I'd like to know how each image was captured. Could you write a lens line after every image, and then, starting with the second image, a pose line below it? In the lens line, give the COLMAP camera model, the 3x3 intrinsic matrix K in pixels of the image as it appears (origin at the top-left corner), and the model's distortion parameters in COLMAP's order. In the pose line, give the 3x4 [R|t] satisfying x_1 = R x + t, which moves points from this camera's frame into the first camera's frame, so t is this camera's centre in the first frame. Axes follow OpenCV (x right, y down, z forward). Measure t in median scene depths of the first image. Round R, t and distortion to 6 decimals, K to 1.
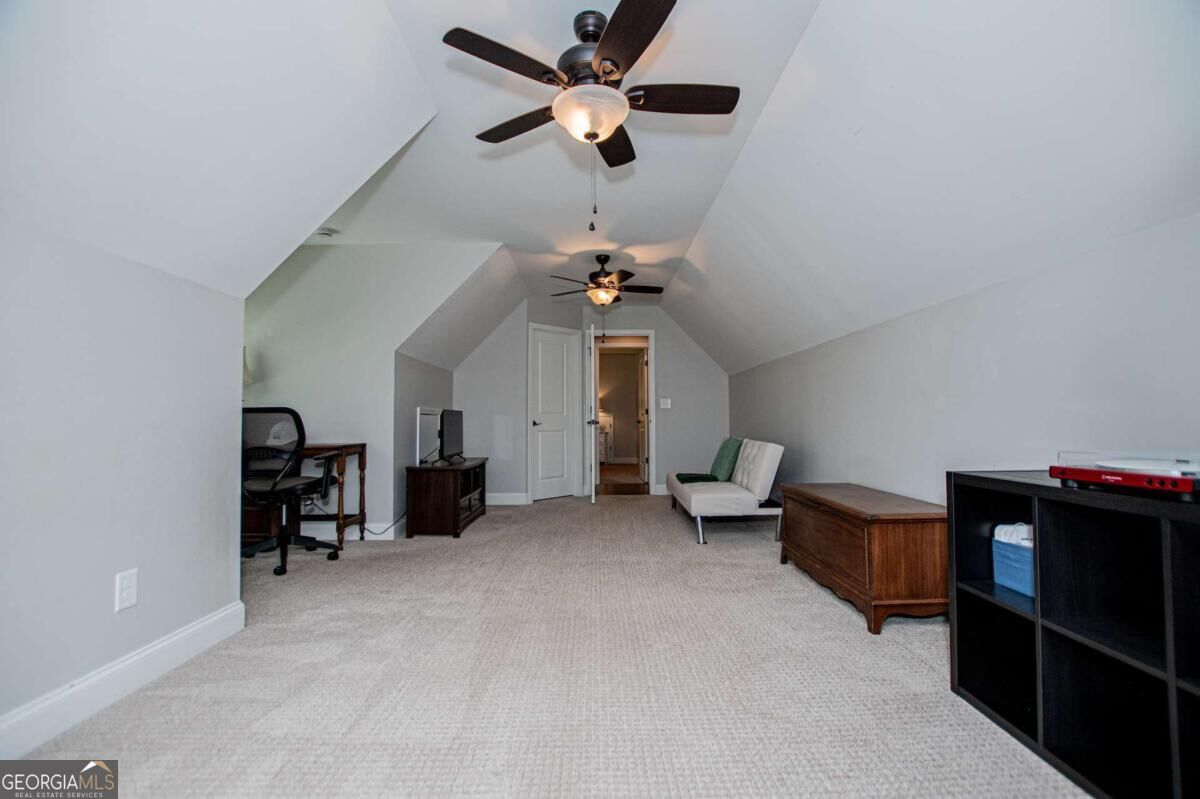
lens RADIAL K [[496.5, 0, 607.4], [0, 496.5, 396.5], [0, 0, 1]] dist [-0.030559, 0.000341]
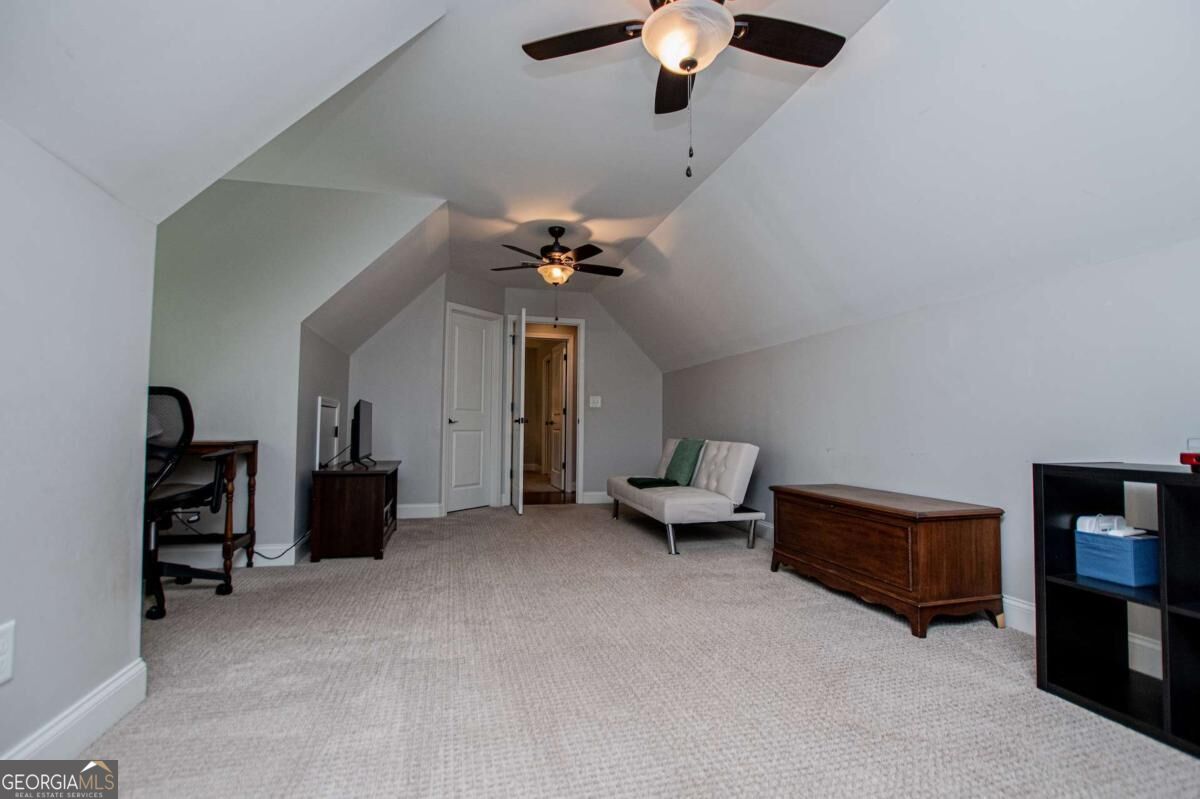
lens RADIAL K [[542.7, 0, 598.3], [0, 542.7, 396.2], [0, 0, 1]] dist [-0.032887, 0.003241]
pose [[0.973925, 0.025461, 0.225438, -0.199225], [-0.024065, 0.999670, -0.008938, 0.024830], [-0.225591, 0.003280, 0.974216, 0.080196]]
